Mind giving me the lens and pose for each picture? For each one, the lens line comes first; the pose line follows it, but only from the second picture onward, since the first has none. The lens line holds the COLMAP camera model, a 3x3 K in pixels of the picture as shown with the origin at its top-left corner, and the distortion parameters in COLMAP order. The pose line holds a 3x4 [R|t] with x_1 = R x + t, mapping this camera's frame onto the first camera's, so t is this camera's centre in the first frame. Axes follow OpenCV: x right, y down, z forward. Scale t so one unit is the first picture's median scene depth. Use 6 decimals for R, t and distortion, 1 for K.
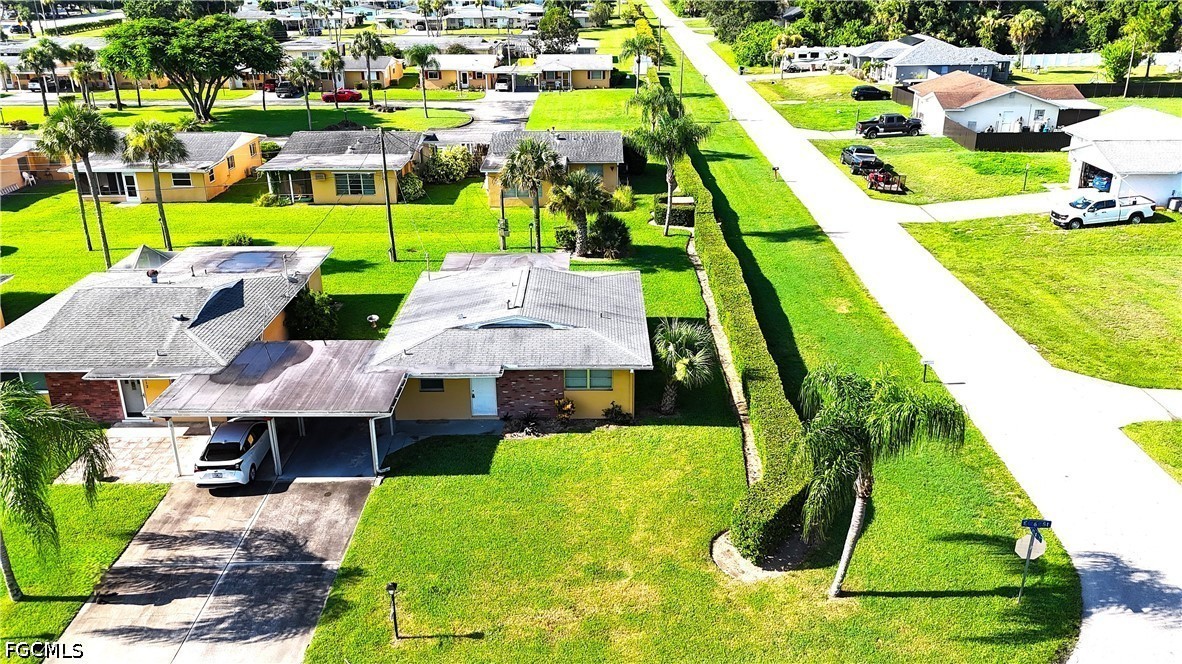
lens RADIAL K [[946.9, 0, 589.9], [0, 946.9, 329.8], [0, 0, 1]] dist [0.090998, -0.114462]
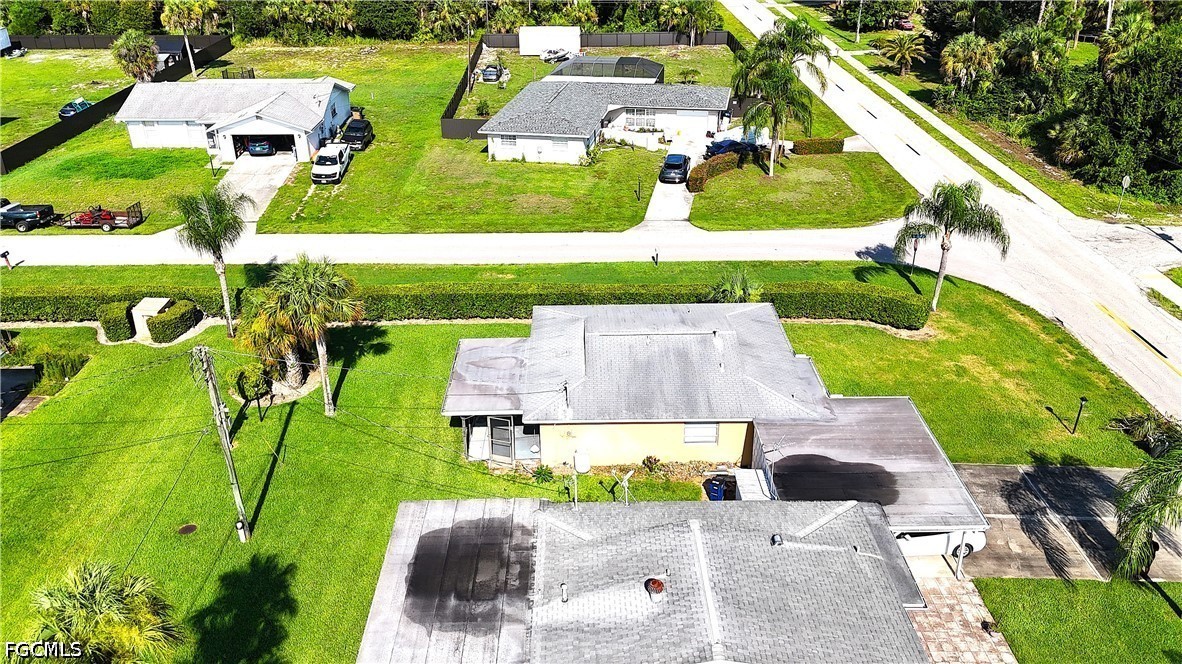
lens RADIAL K [[946.9, 0, 589.9], [0, 946.9, 329.8], [0, 0, 1]] dist [0.090998, -0.114462]
pose [[-0.016875, -0.434030, 0.900740, -1.103324], [0.378140, 0.831188, 0.407600, -0.548496], [-0.925595, 0.347484, 0.150098, 1.034715]]
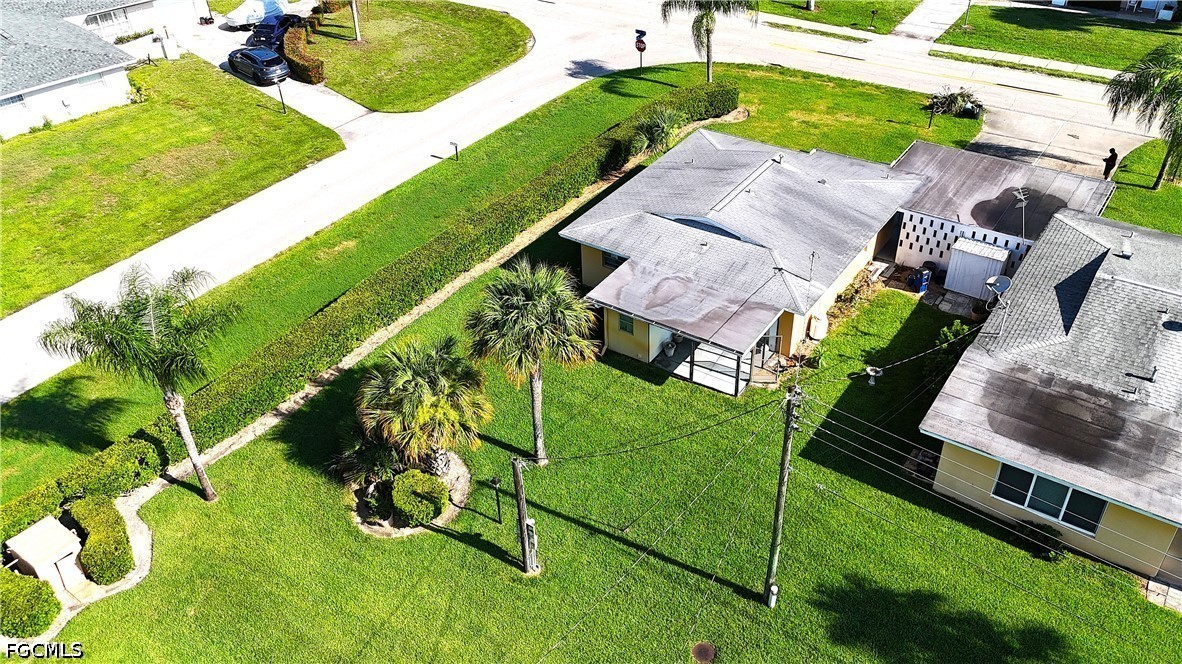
lens RADIAL K [[946.9, 0, 589.9], [0, 946.9, 329.8], [0, 0, 1]] dist [0.090998, -0.114462]
pose [[-0.823879, -0.307633, 0.476009, -0.498308], [0.243946, 0.565613, 0.787764, -0.843265], [-0.511579, 0.765143, -0.390951, 1.763943]]
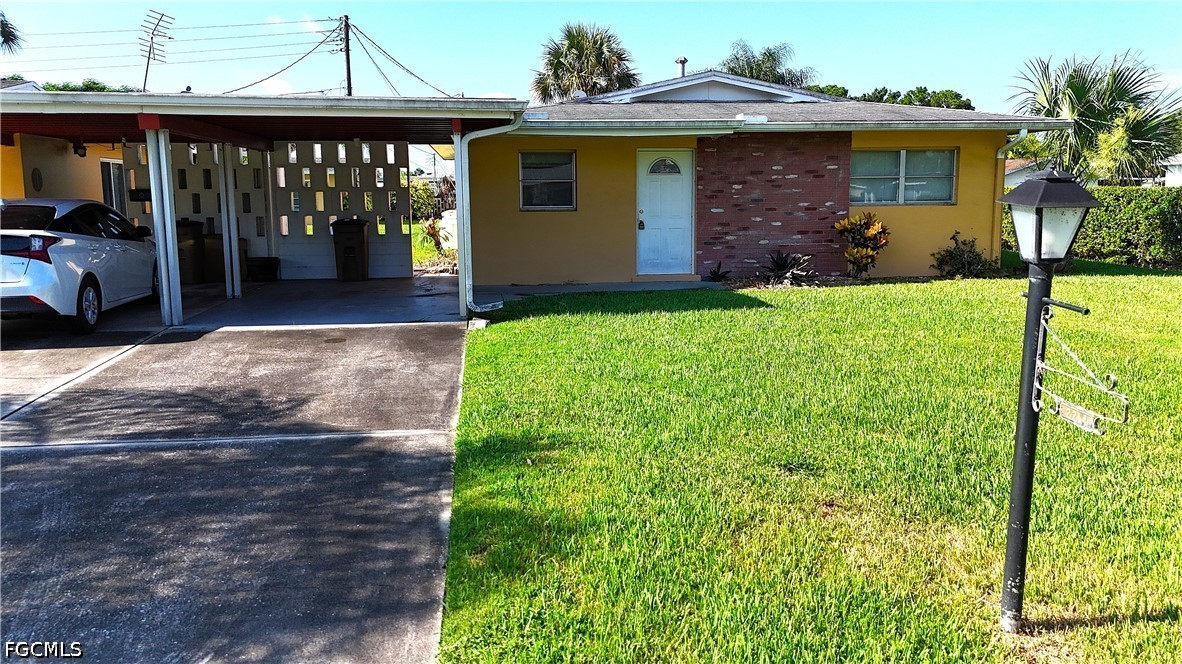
lens RADIAL K [[946.9, 0, 589.9], [0, 946.9, 329.8], [0, 0, 1]] dist [0.090998, -0.114462]
pose [[0.993173, -0.015349, 0.115639, -0.203128], [0.041512, 0.972918, -0.227393, 0.220125], [-0.109017, 0.230641, 0.966913, 0.610705]]
